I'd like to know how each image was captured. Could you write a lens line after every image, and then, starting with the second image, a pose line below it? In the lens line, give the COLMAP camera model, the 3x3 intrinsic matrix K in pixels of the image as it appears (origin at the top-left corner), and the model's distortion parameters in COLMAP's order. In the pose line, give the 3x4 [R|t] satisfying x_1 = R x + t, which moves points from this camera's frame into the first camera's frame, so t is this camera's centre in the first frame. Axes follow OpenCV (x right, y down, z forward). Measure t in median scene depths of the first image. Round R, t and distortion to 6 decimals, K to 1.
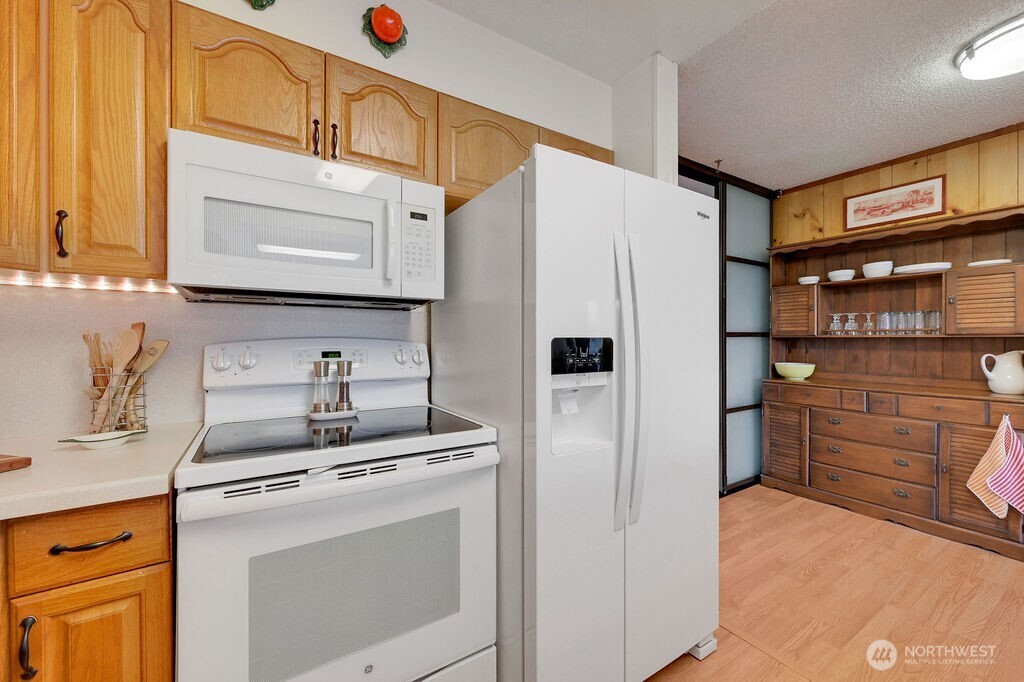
lens RADIAL K [[405.0, 0, 508.0], [0, 405.0, 339.6], [0, 0, 1]] dist [-0.001494, 0.000943]
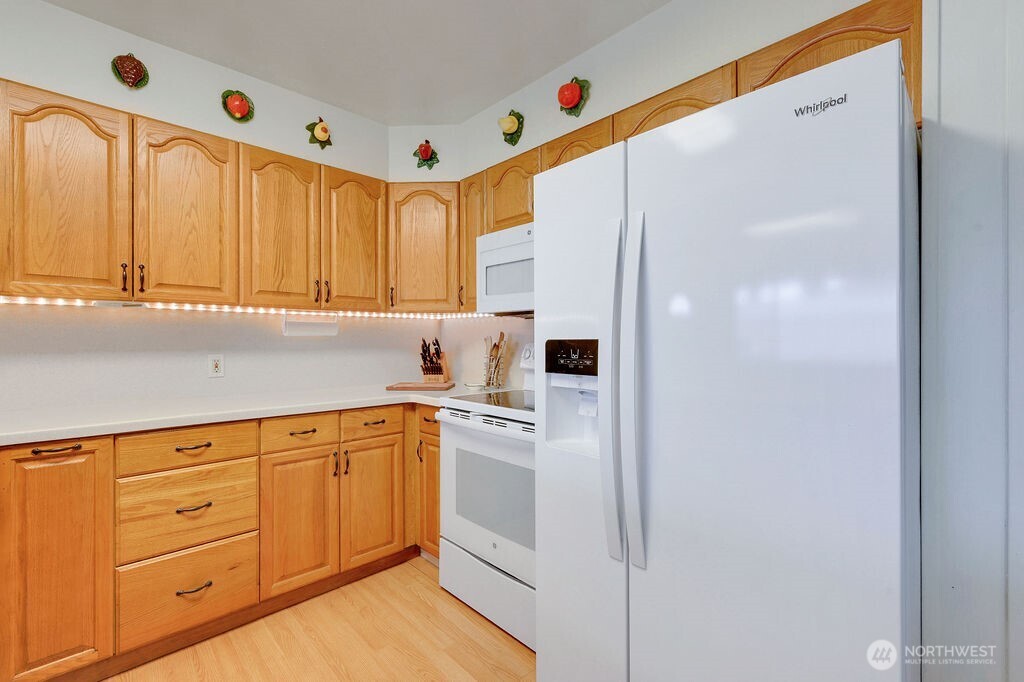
lens RADIAL K [[441.0, 0, 502.0], [0, 441.0, 339.6], [0, 0, 1]] dist [-0.000570, -0.000151]
pose [[0.196500, 0.000289, -0.980504, 1.253563], [0.000769, 1.000000, 0.000449, -0.005027], [0.980504, -0.000843, 0.196499, 0.622415]]
